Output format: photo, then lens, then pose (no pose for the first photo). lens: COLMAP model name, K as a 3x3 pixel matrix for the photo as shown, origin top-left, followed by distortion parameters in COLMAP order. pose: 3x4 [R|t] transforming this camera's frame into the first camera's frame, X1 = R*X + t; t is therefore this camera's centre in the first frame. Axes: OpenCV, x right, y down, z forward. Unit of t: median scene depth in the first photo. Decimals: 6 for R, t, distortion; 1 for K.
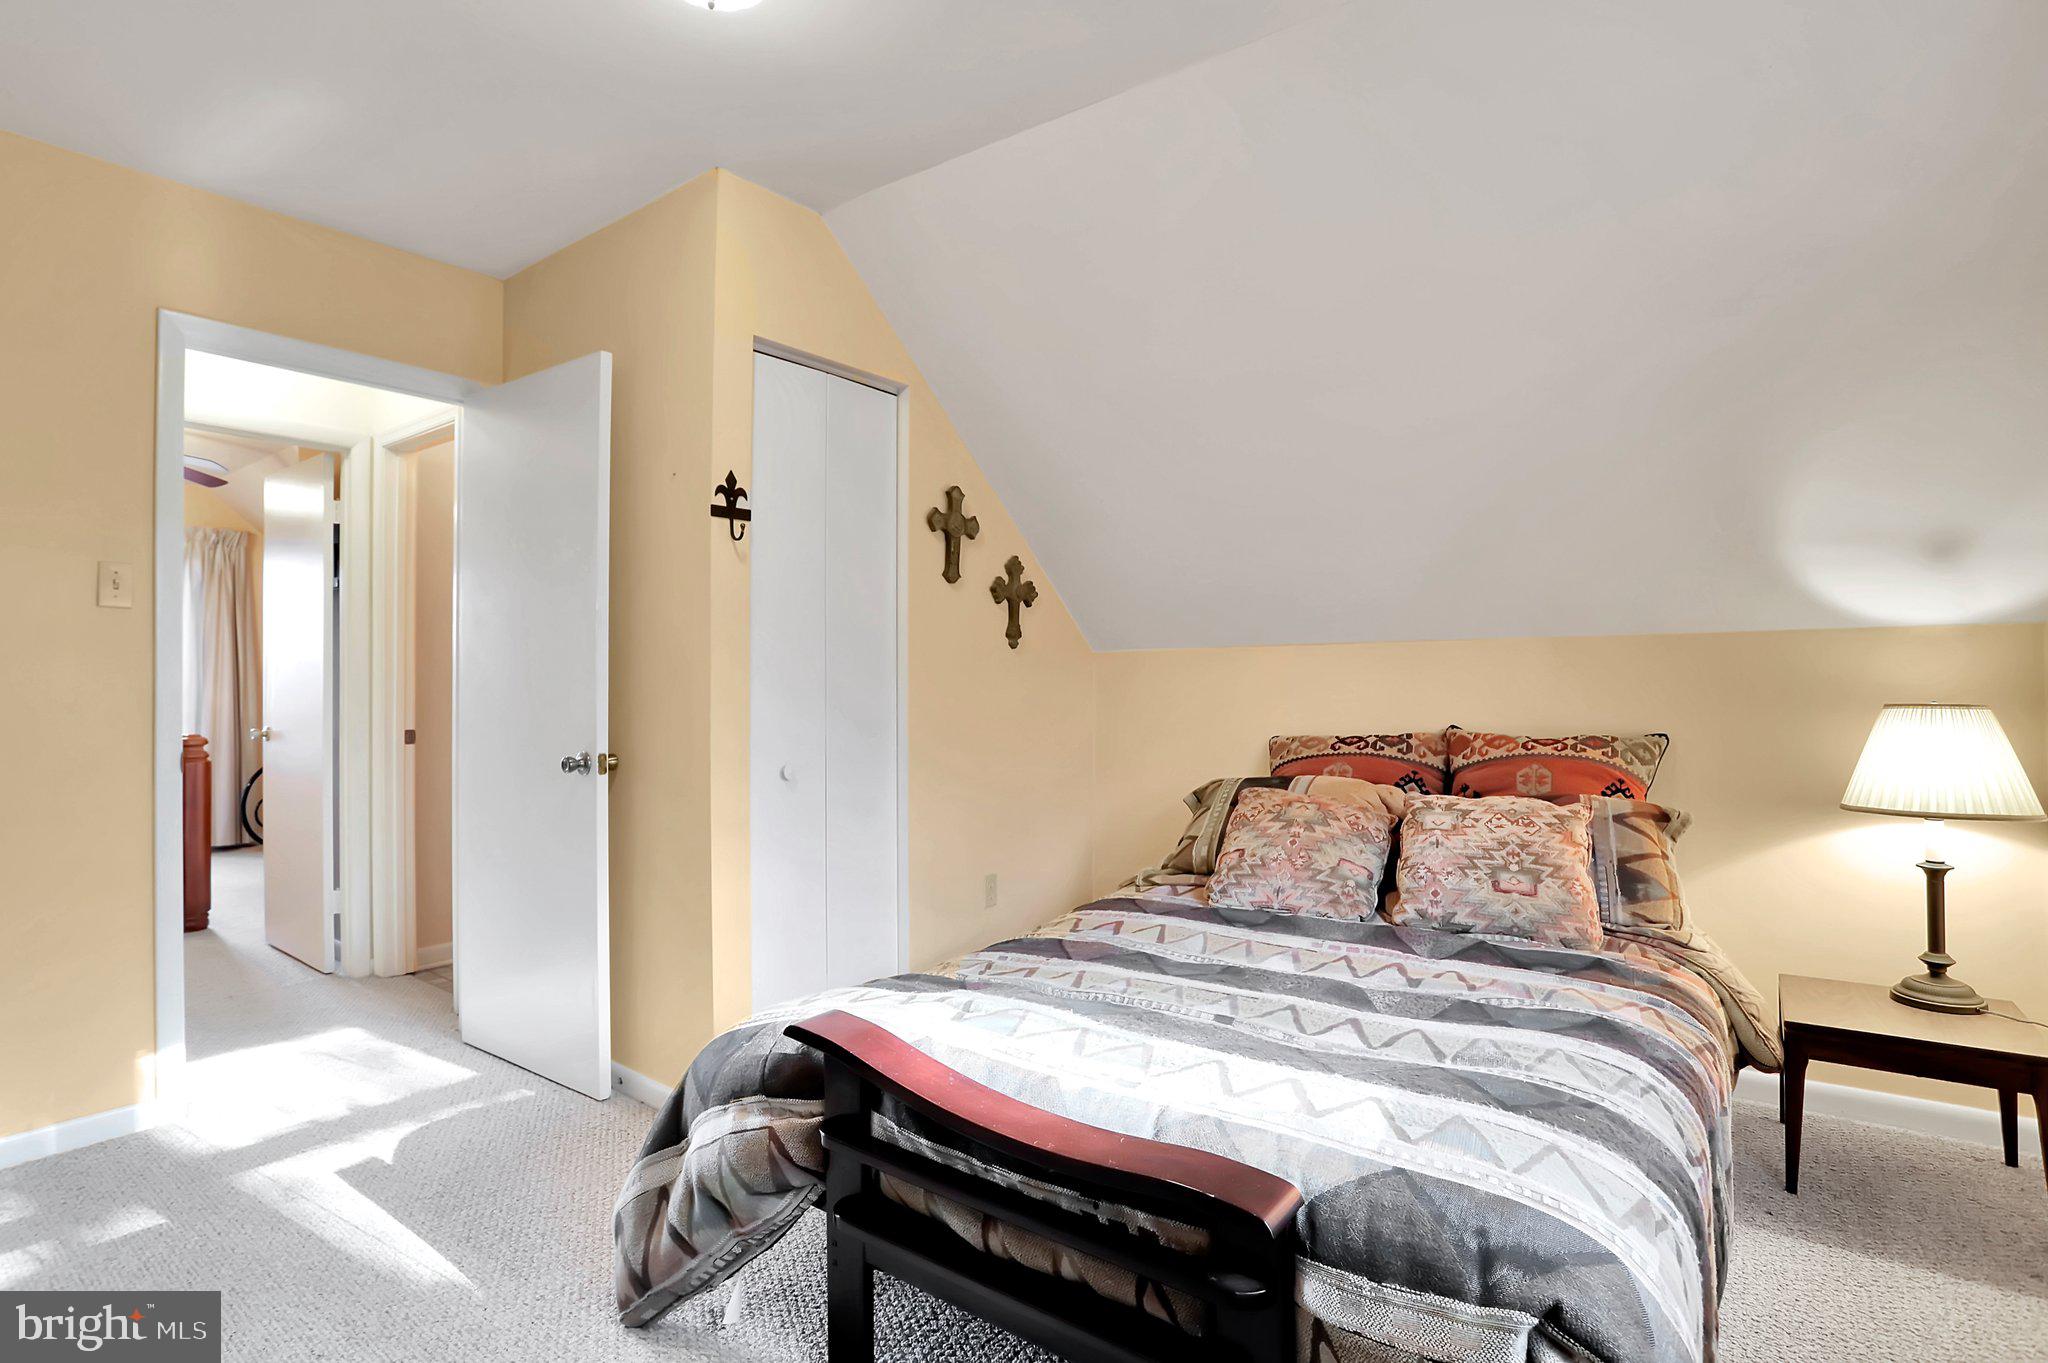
lens RADIAL K [[1016.5, 0, 1009.0], [0, 1016.5, 677.1], [0, 0, 1]] dist [-0.064357, 0.020719]
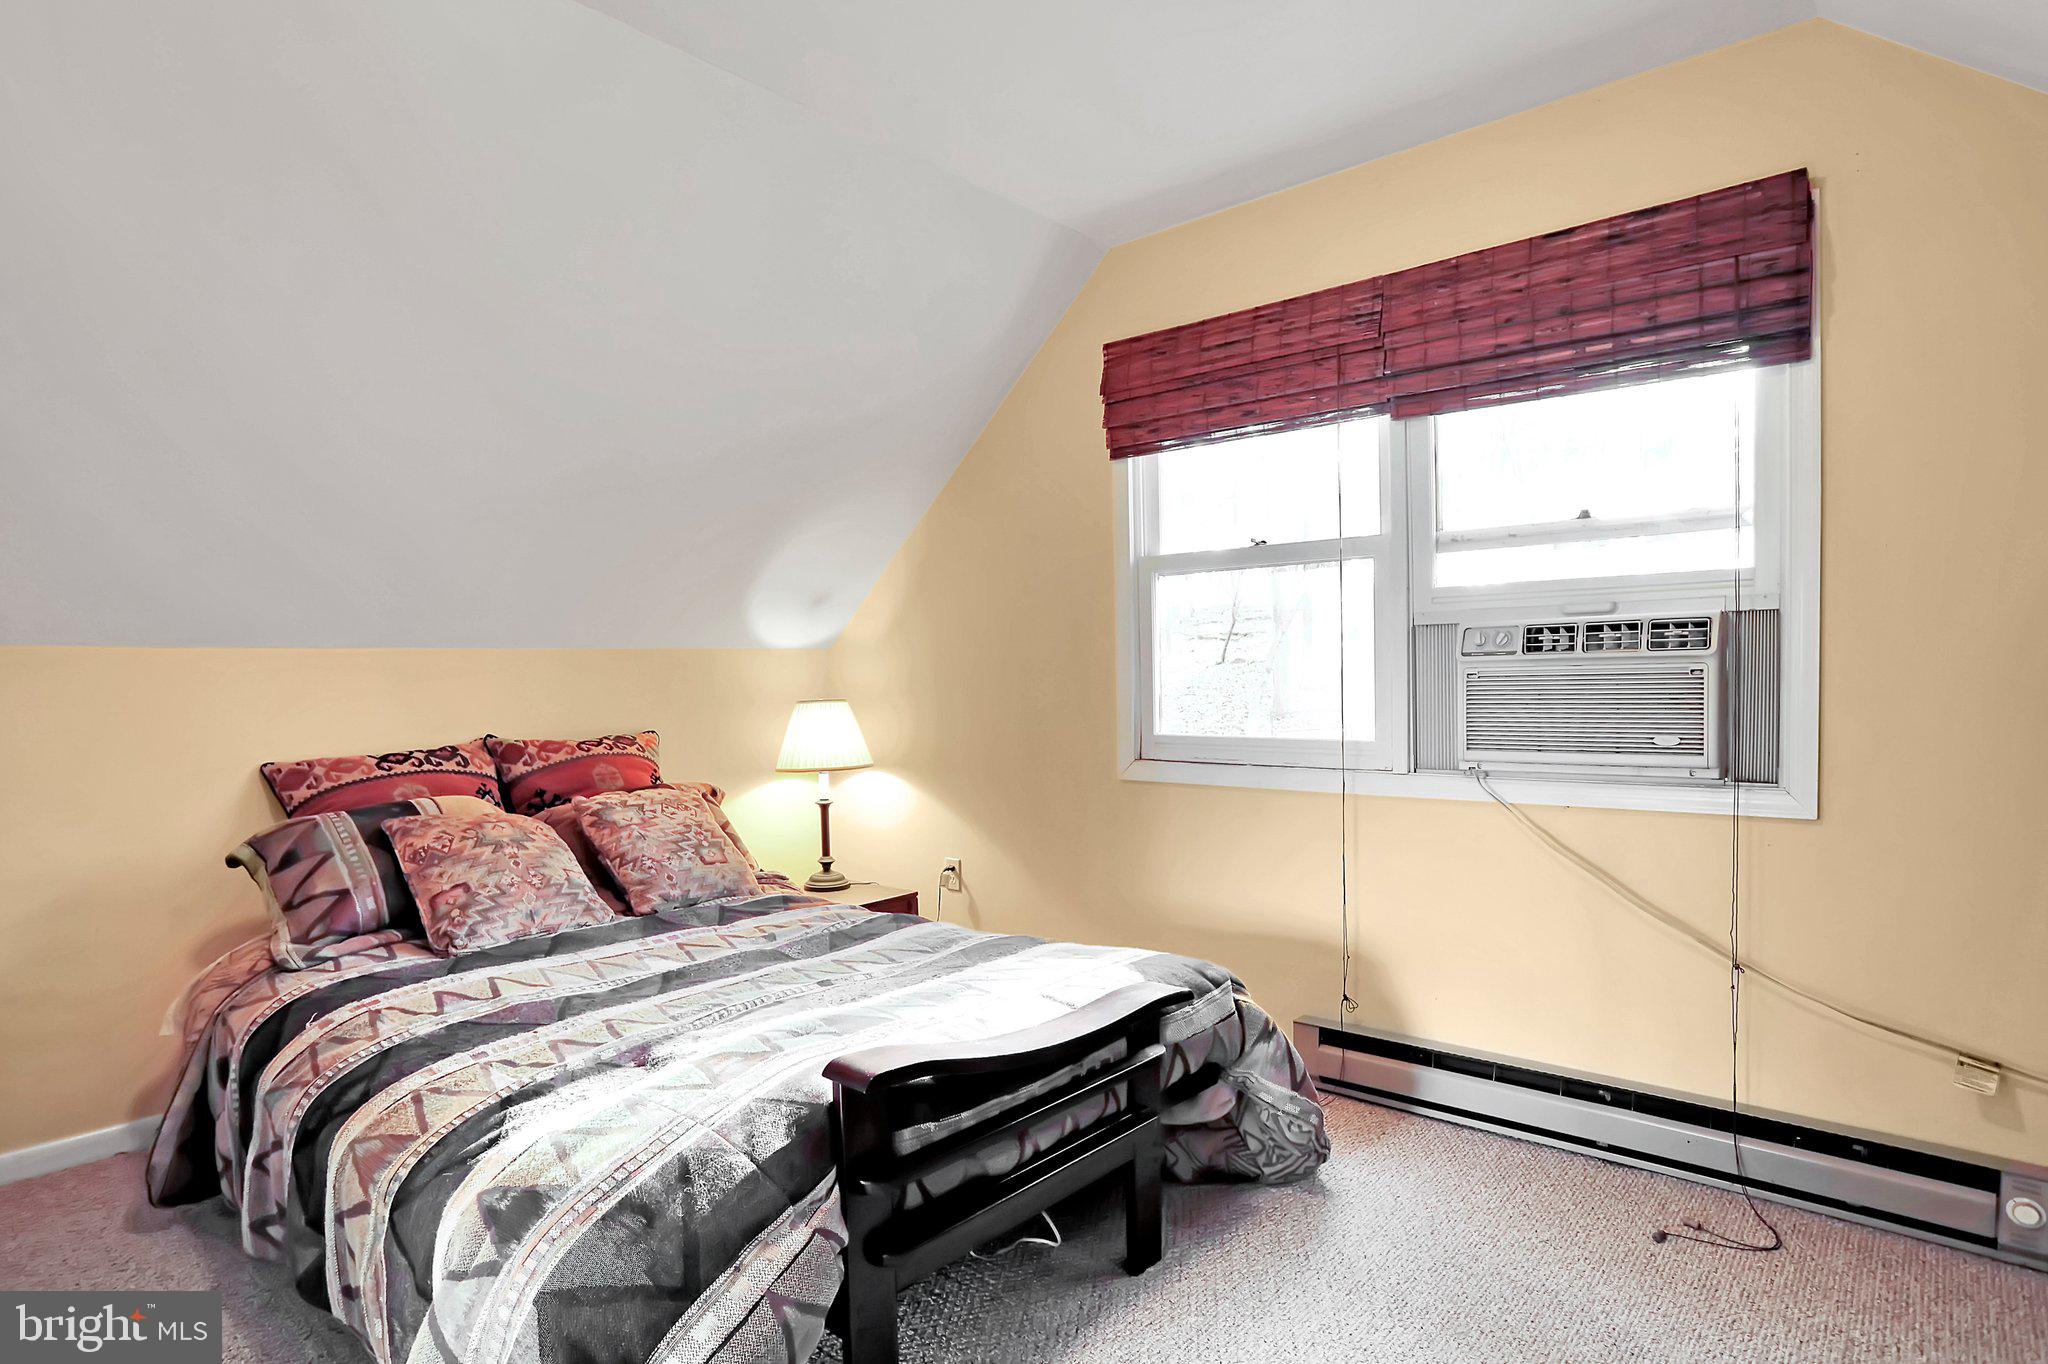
lens RADIAL K [[1089.9, 0, 1007.9], [0, 1089.9, 684.1], [0, 0, 1]] dist [-0.054741, 0.003532]
pose [[0.077566, -0.003099, 0.996982, -0.792942], [0.002656, 0.999992, 0.002902, -0.005587], [-0.996984, 0.002423, 0.077574, 0.545310]]
